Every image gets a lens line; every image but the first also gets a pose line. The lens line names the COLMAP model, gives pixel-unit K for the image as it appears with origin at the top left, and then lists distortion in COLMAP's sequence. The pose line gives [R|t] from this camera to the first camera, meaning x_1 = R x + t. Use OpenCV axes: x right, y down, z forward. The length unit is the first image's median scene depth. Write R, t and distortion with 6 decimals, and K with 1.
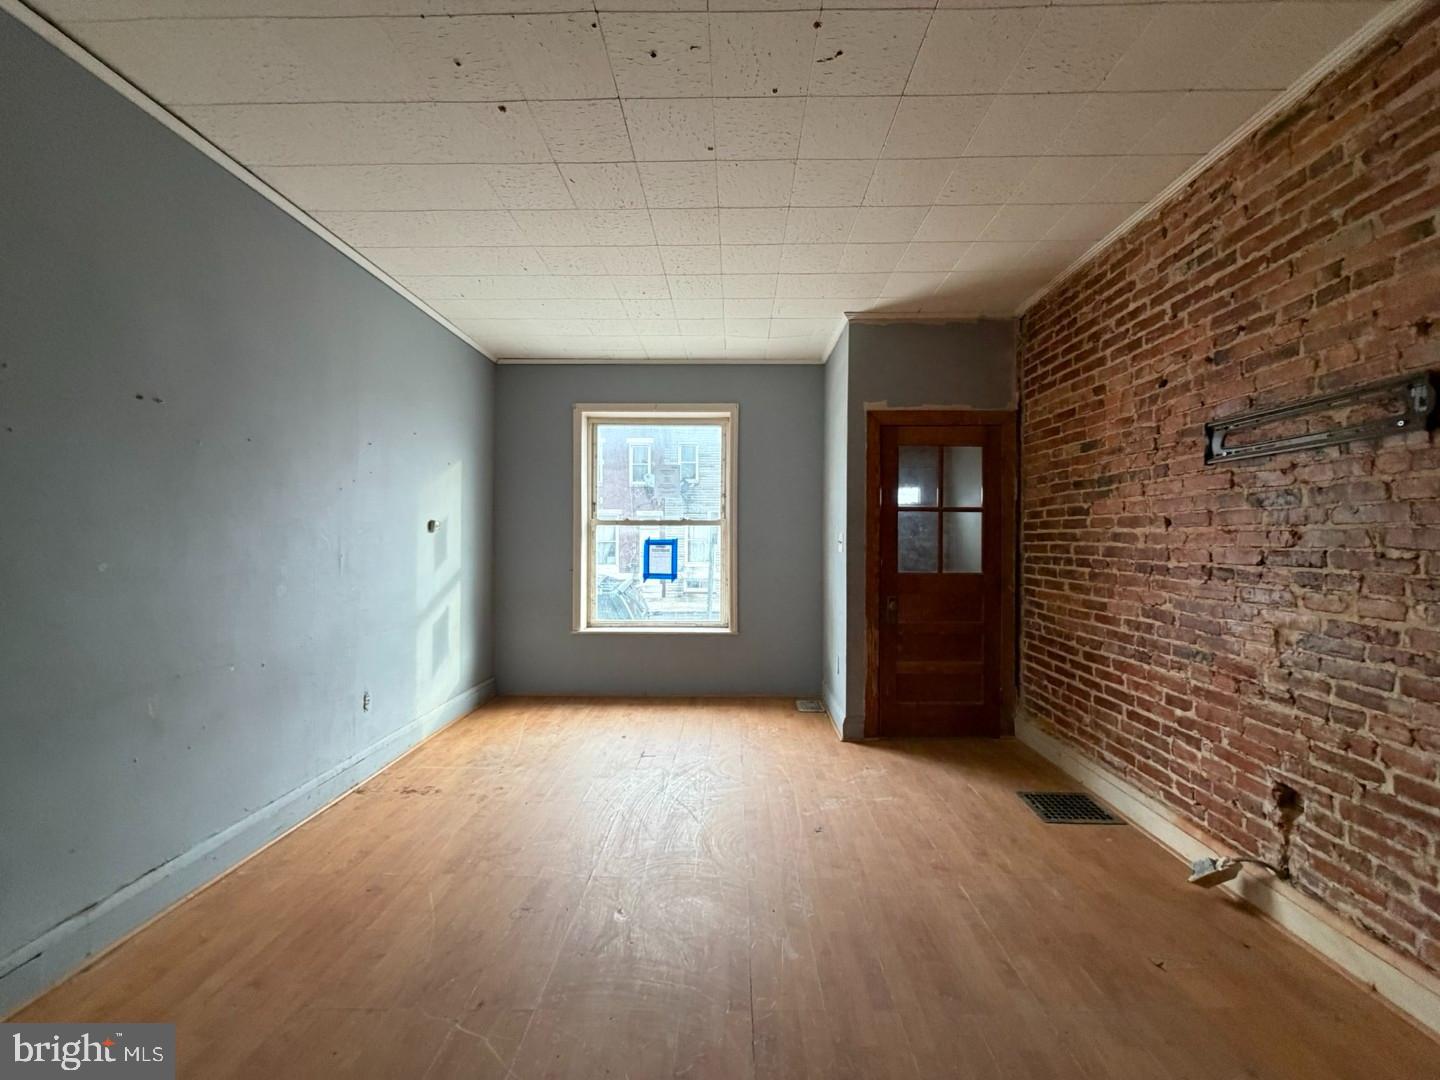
lens RADIAL K [[572.4, 0, 715.8], [0, 572.4, 538.5], [0, 0, 1]] dist [-0.001186, 0.000313]
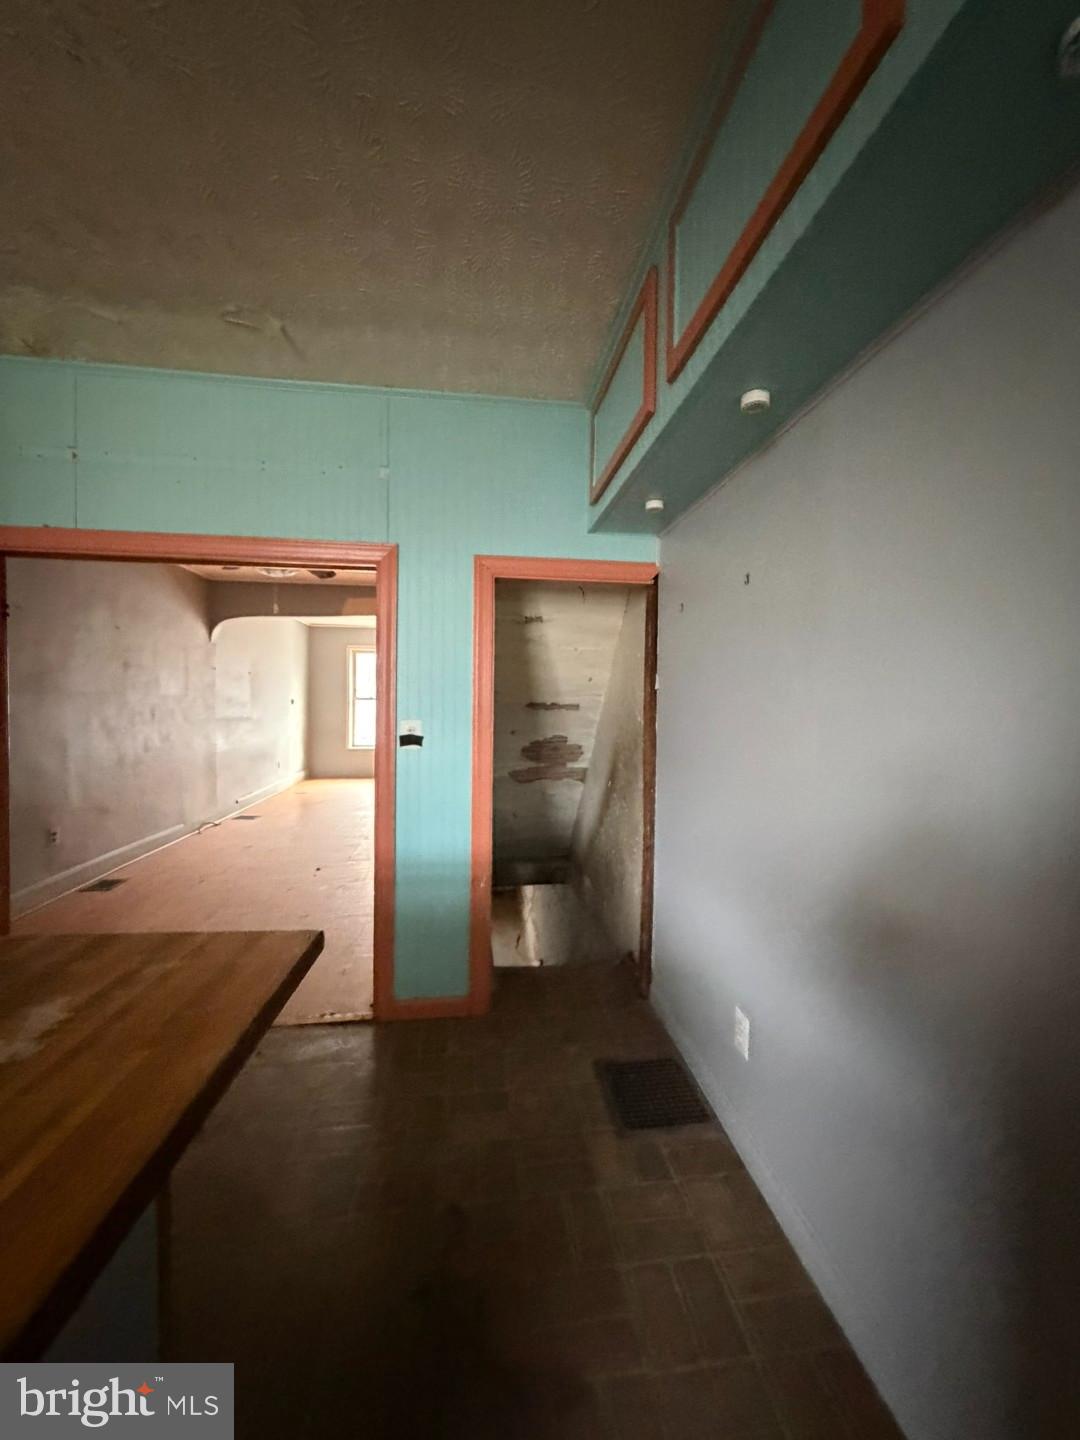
lens RADIAL K [[572.4, 0, 546.4], [0, 572.4, 714.1], [0, 0, 1]] dist [-0.001186, 0.000313]
pose [[0.986860, 0.004643, 0.161512, 0.199387], [-0.008648, 0.999672, 0.024100, -0.036018], [-0.161347, -0.025180, 0.986576, -1.638995]]
